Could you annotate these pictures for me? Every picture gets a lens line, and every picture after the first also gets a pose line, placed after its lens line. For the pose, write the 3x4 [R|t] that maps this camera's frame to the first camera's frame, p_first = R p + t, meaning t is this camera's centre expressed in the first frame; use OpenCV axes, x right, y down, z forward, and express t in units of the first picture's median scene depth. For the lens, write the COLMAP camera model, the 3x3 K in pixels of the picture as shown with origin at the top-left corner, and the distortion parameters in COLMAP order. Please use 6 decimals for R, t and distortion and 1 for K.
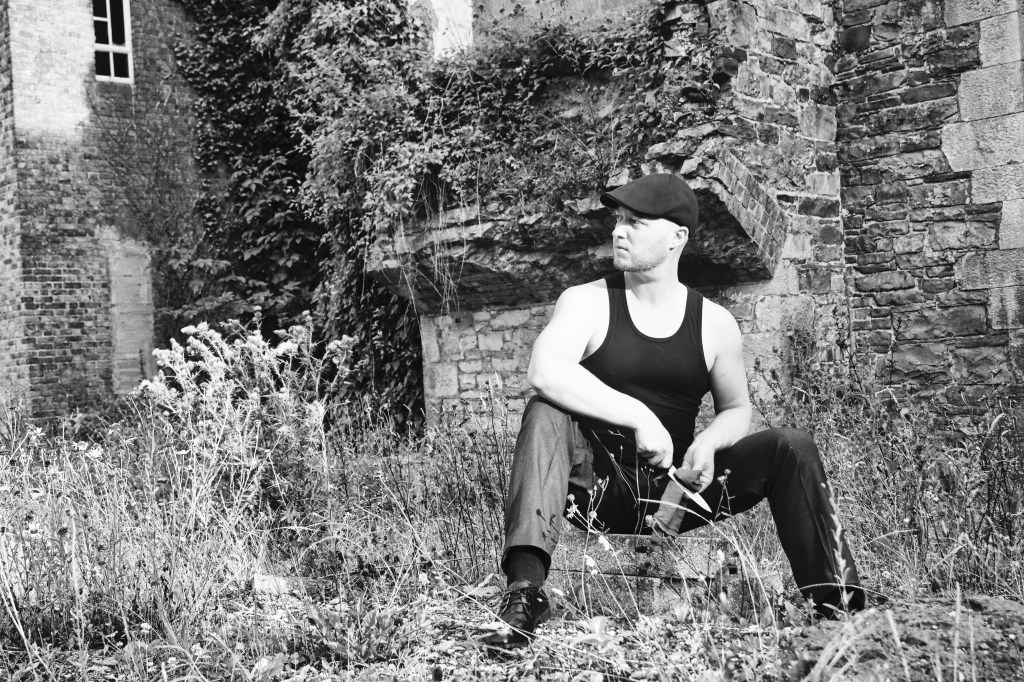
lens RADIAL K [[1271.1, 0, 506.3], [0, 1271.1, 342.3], [0, 0, 1]] dist [-0.032891, -0.001524]
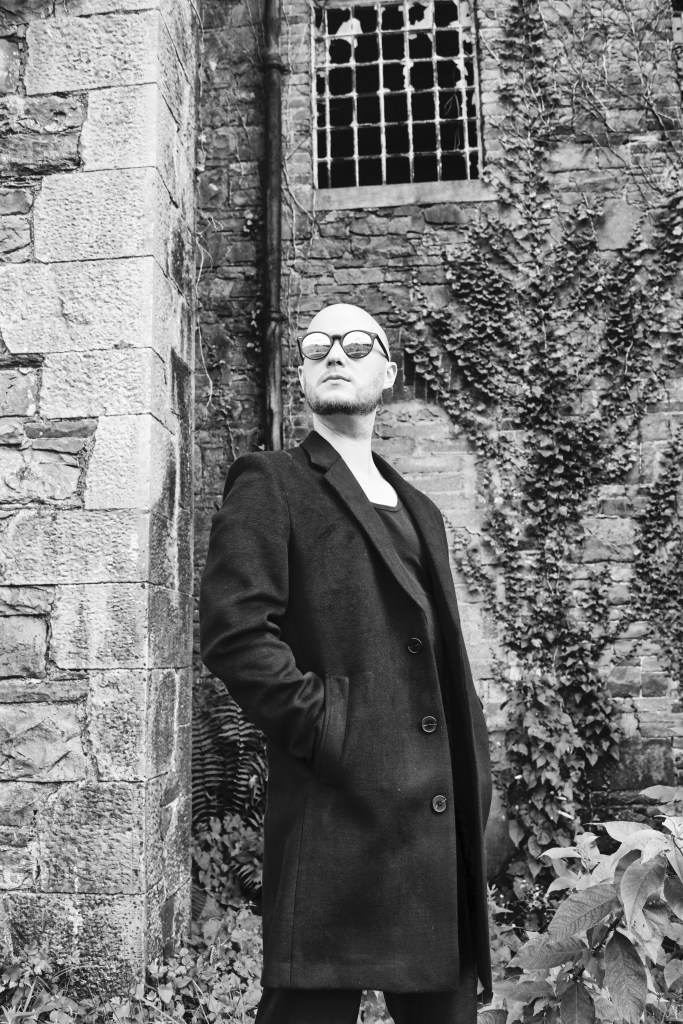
lens RADIAL K [[973.1, 0, 353.4], [0, 973.1, 517.6], [0, 0, 1]] dist [-0.062358, 0.001514]
pose [[0.767859, 0.133118, 0.626635, 0.212567], [-0.035058, 0.985438, -0.166381, -0.008731], [-0.639659, 0.105789, 0.761344, 0.587095]]
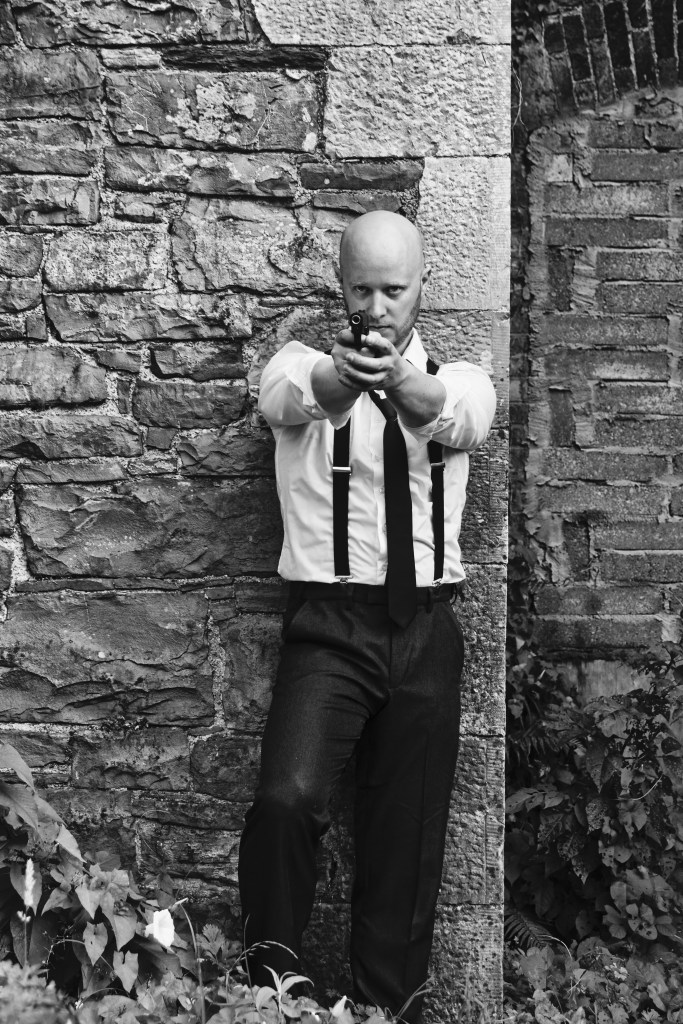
lens RADIAL K [[1978.6, 0, 342.1], [0, 1978.6, 523.9], [0, 0, 1]] dist [-0.000030, -0.097615]
pose [[0.741509, 0.060149, 0.668241, 0.048732], [-0.056780, 0.998026, -0.026828, -0.005299], [-0.668536, -0.018050, 0.743461, 0.592046]]
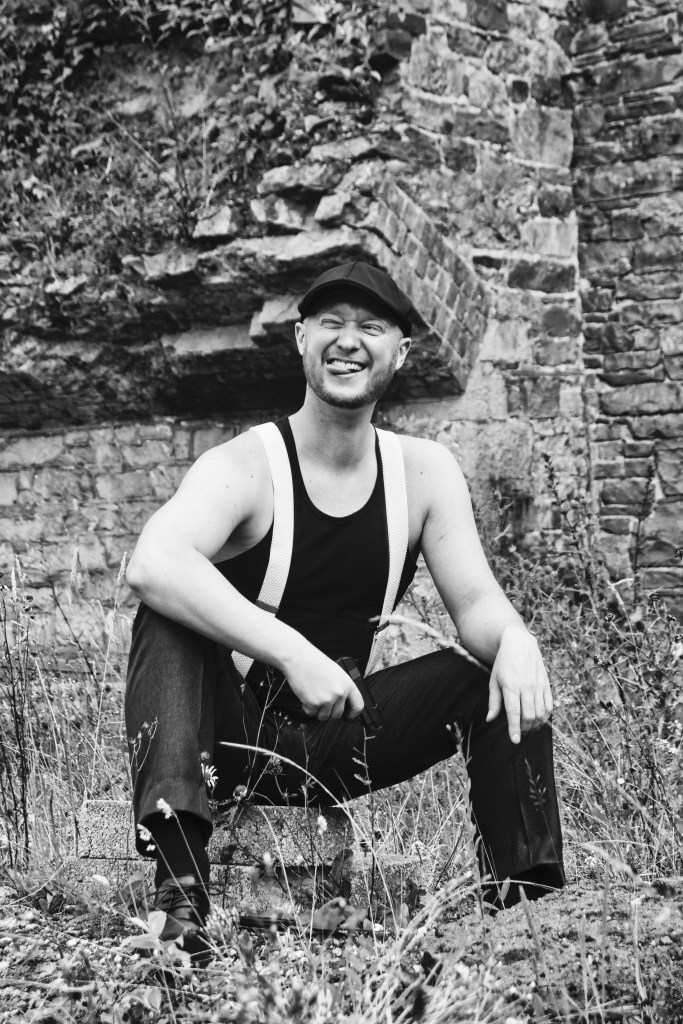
lens RADIAL K [[2292.2, 0, 343.7], [0, 2292.2, 513.3], [0, 0, 1]] dist [0.009727, -0.032328]
pose [[0.990100, 0.006916, 0.140195, -0.001642], [-0.009127, 0.999844, 0.015131, -0.008221], [-0.140069, -0.016260, 0.990008, -0.079121]]
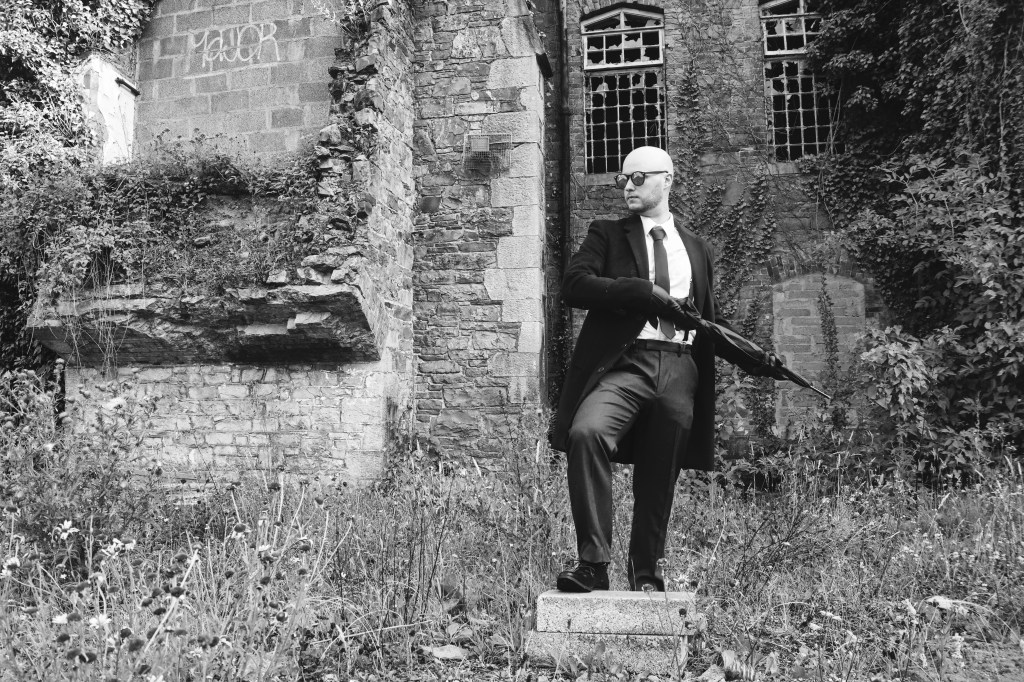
lens RADIAL K [[797.0, 0, 507.7], [0, 797.0, 351.2], [0, 0, 1]] dist [-0.082221, 0.011676]
pose [[0.836889, 0.078448, 0.541721, -0.143187], [-0.048313, 0.996401, -0.069655, -0.005037], [-0.545236, 0.032122, 0.837667, 0.165380]]
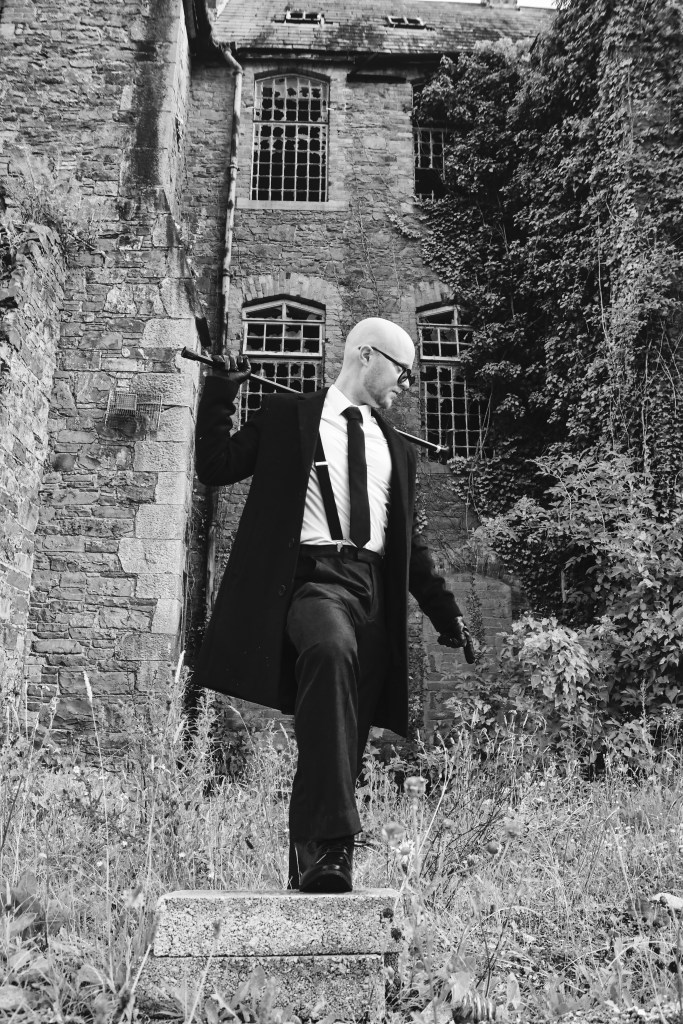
lens RADIAL K [[795.6, 0, 348.3], [0, 795.6, 519.4], [0, 0, 1]] dist [-0.083539, 0.013615]
pose [[0.671443, 0.235983, 0.702479, -0.092187], [-0.059841, 0.962112, -0.266005, 0.021976], [-0.738637, 0.136570, 0.660125, 0.235118]]
